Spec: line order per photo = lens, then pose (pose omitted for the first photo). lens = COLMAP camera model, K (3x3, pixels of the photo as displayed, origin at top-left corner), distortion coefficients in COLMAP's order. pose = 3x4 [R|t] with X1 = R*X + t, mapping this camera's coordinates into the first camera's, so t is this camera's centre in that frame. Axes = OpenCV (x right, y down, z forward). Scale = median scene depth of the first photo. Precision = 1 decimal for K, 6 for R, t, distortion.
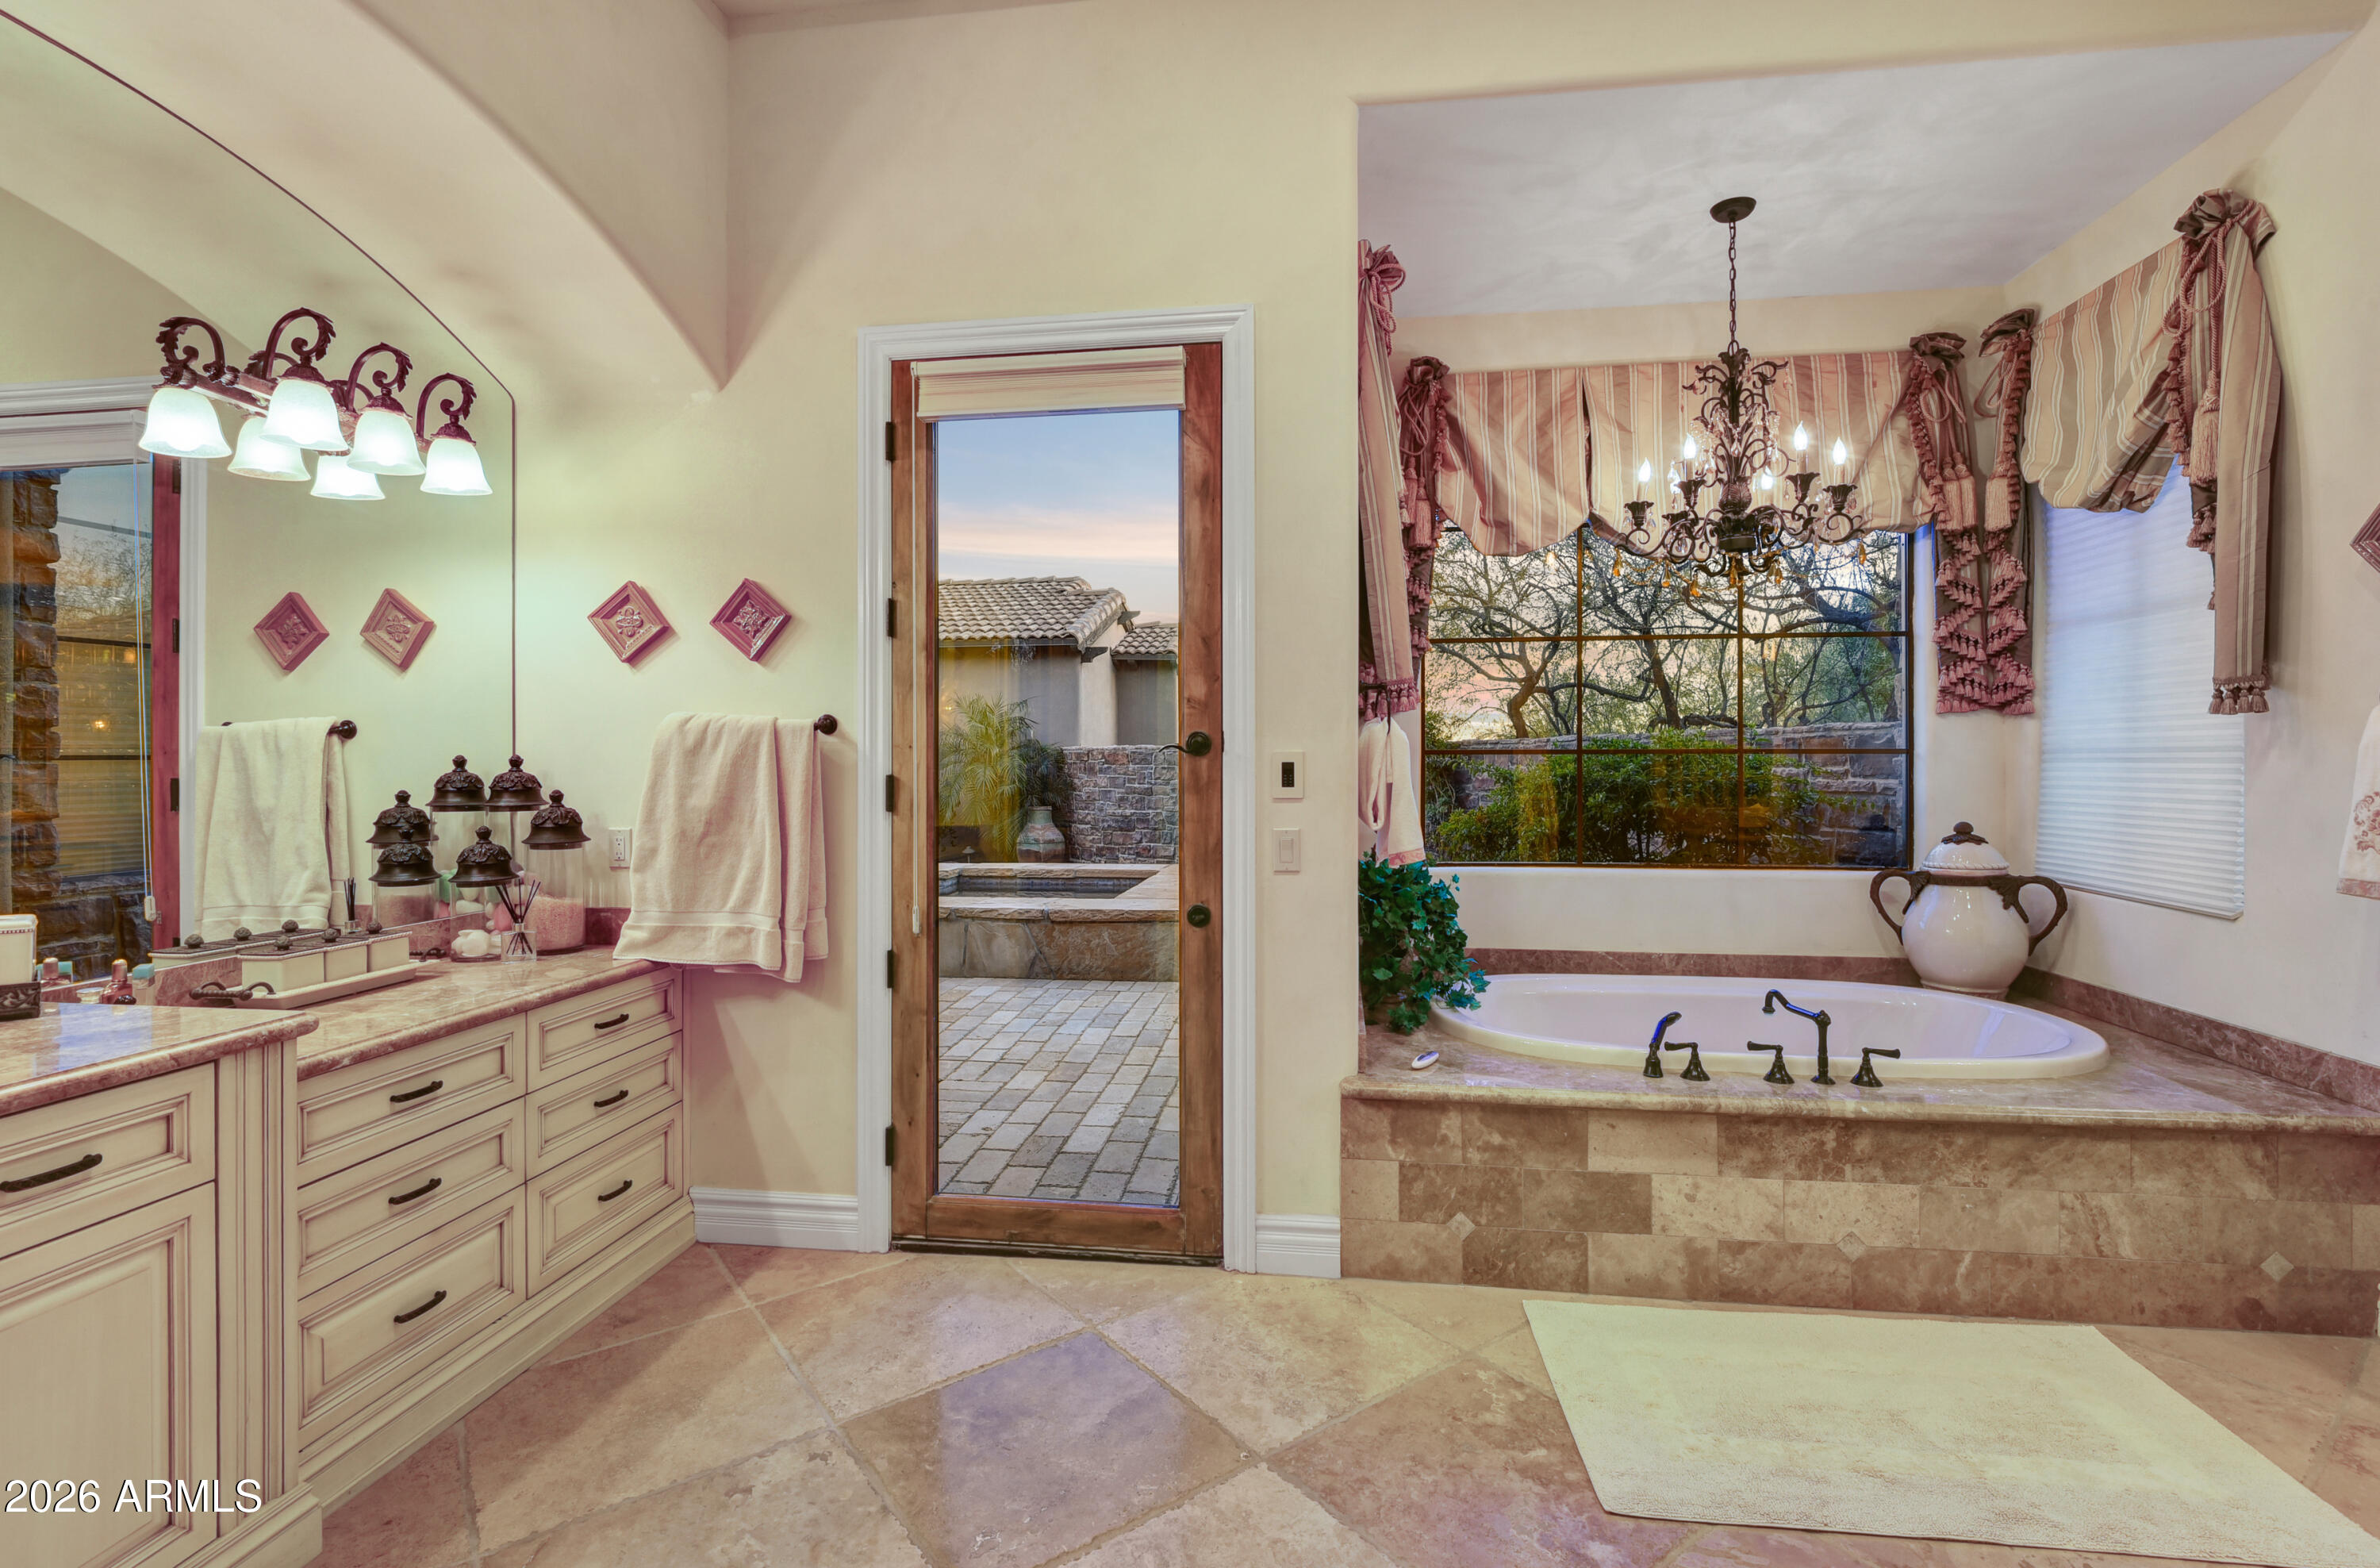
lens RADIAL K [[1084.7, 0, 1177.6], [0, 1084.7, 776.4], [0, 0, 1]] dist [0.003405, -0.004739]
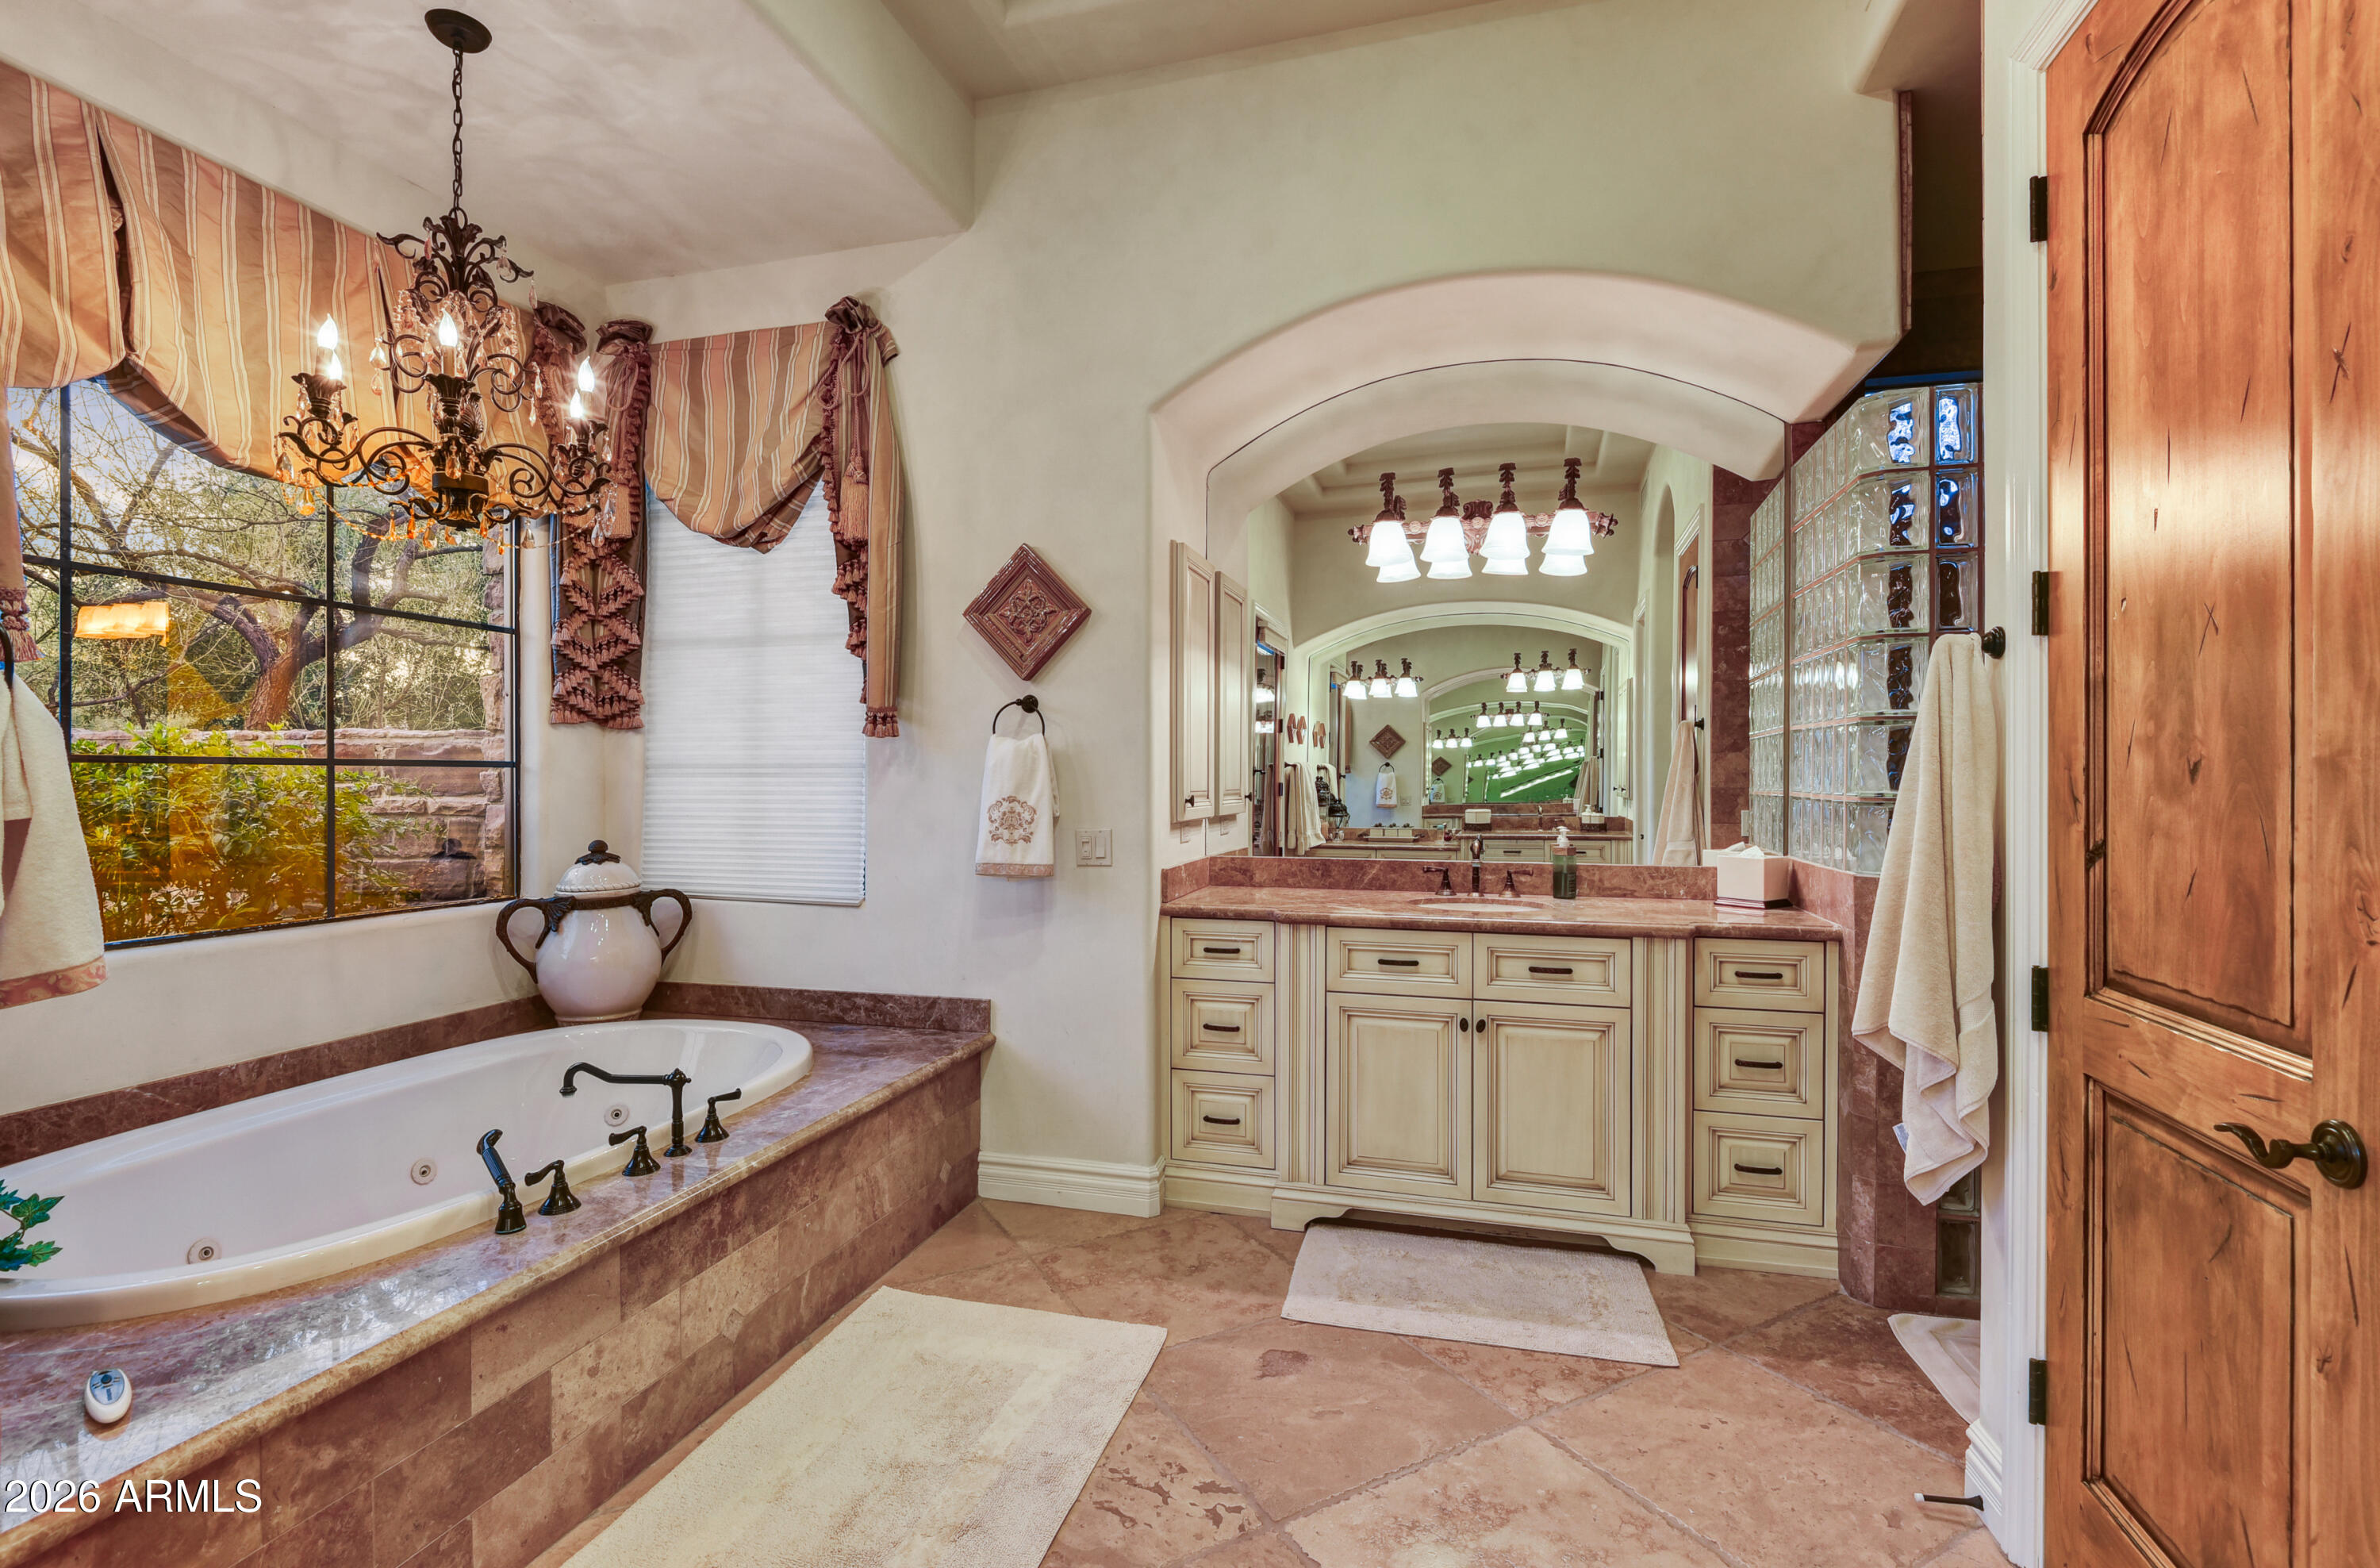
lens RADIAL K [[1084.7, 0, 1182.4], [0, 1084.7, 789.5], [0, 0, 1]] dist [0.003405, -0.004739]
pose [[0.139334, -0.010801, 0.990187, -0.166295], [0.013772, 0.999865, 0.008968, -0.004199], [-0.990150, 0.012387, 0.139464, 0.433031]]
